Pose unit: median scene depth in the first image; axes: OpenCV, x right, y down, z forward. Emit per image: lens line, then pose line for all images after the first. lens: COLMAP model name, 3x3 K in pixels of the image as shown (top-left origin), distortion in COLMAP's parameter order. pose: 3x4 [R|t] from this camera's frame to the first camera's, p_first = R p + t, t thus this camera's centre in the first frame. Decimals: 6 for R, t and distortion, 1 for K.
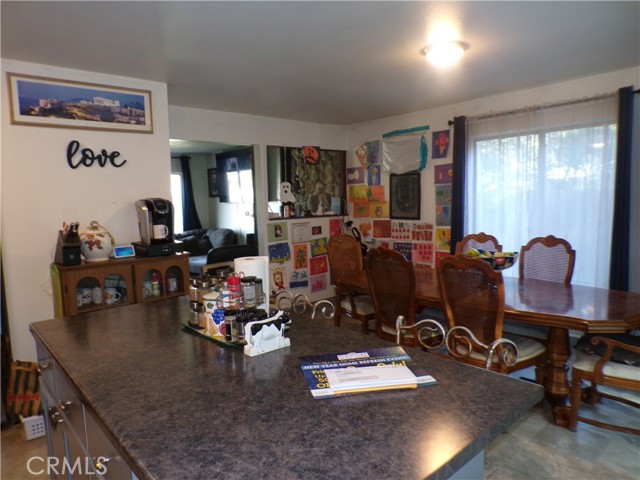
lens RADIAL K [[428.8, 0, 320.0], [0, 428.8, 240.0], [0, 0, 1]] dist [-0.025340, -0.000097]
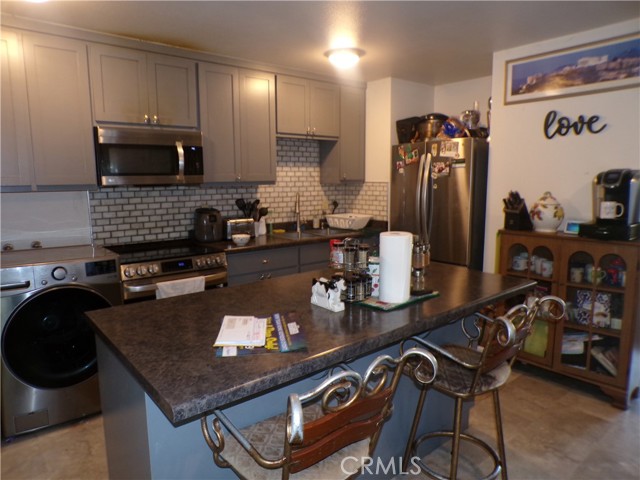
lens RADIAL K [[438.3, 0, 320.0], [0, 438.3, 240.0], [0, 0, 1]] dist [-0.004374, 0.000913]
pose [[-0.030909, 0.170227, -0.984920, 0.513575], [-0.087879, 0.981112, 0.172327, -0.063164], [0.995652, 0.091880, -0.015366, 0.491377]]
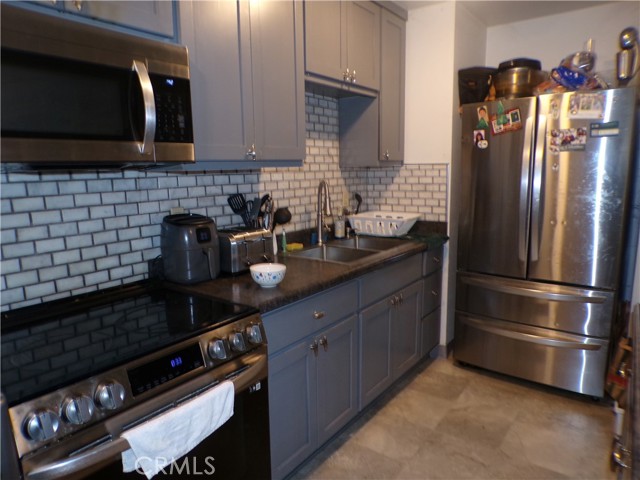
lens RADIAL K [[432.3, 0, 320.0], [0, 432.3, 240.0], [0, 0, 1]] dist [-0.024038, 0.004604]
pose [[0.209684, 0.185040, -0.960101, -0.076468], [-0.080945, 0.981844, 0.171552, 0.005557], [0.974413, 0.041744, 0.220855, 0.198639]]
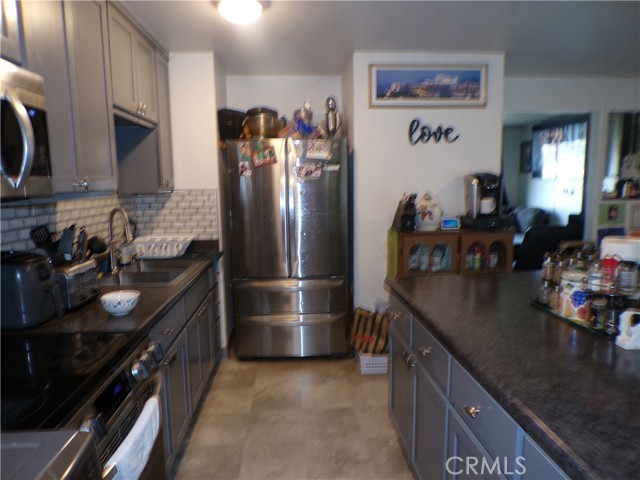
lens RADIAL K [[432.3, 0, 320.0], [0, 432.3, 240.0], [0, 0, 1]] dist [-0.024038, 0.004604]
pose [[0.794106, 0.096322, -0.600098, -0.075602], [-0.063619, 0.995111, 0.075539, 0.009040], [0.604440, -0.021808, 0.796352, -0.045187]]
